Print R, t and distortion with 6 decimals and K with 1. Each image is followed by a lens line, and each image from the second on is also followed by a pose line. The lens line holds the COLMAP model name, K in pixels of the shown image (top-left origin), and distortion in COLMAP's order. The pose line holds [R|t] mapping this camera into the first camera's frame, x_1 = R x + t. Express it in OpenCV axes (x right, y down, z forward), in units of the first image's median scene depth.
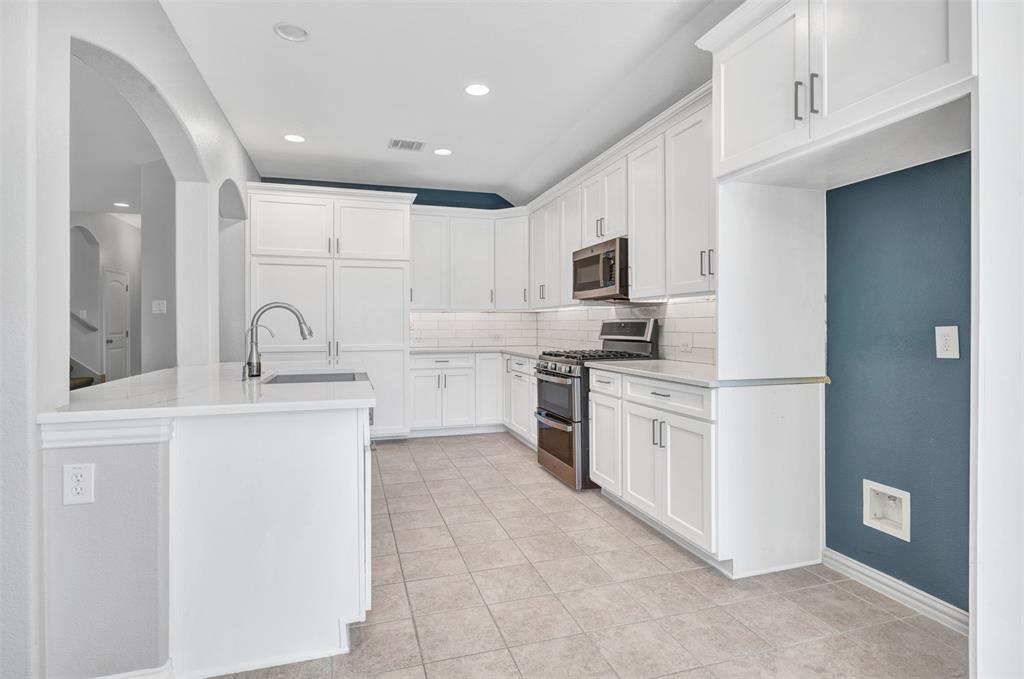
lens RADIAL K [[521.9, 0, 512.1], [0, 521.9, 320.6], [0, 0, 1]] dist [-0.010655, 0.001024]
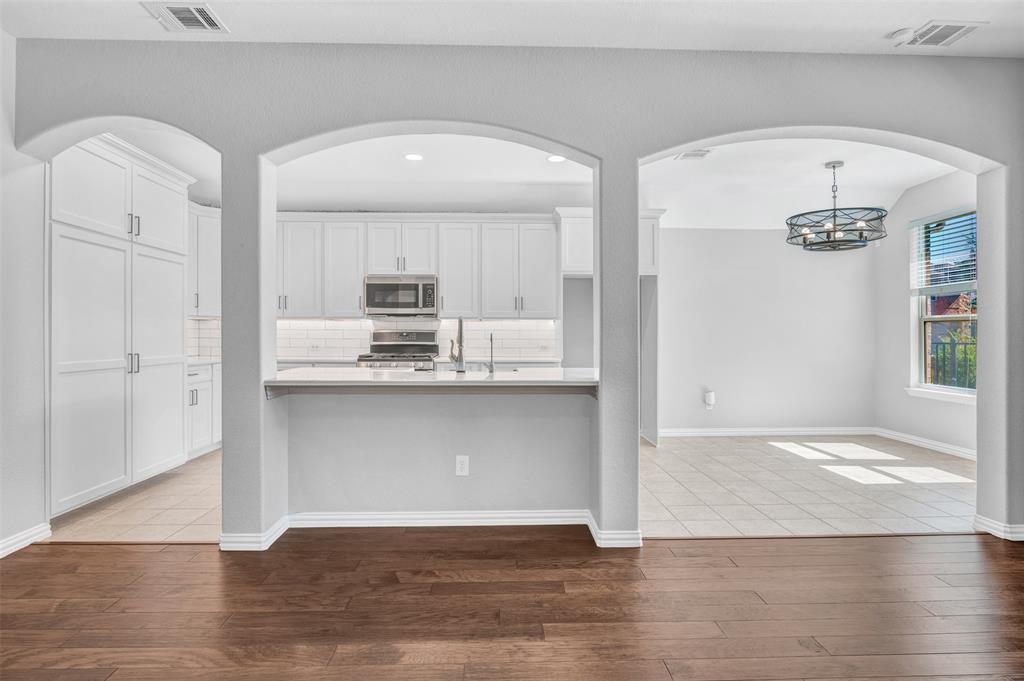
lens RADIAL K [[541.6, 0, 514.7], [0, 541.6, 341.7], [0, 0, 1]] dist [-0.012177, 0.001154]
pose [[0.257483, -0.005634, 0.966266, -1.465516], [-0.008015, 0.999936, 0.007966, 0.019470], [-0.966250, -0.009795, 0.257421, 0.423772]]
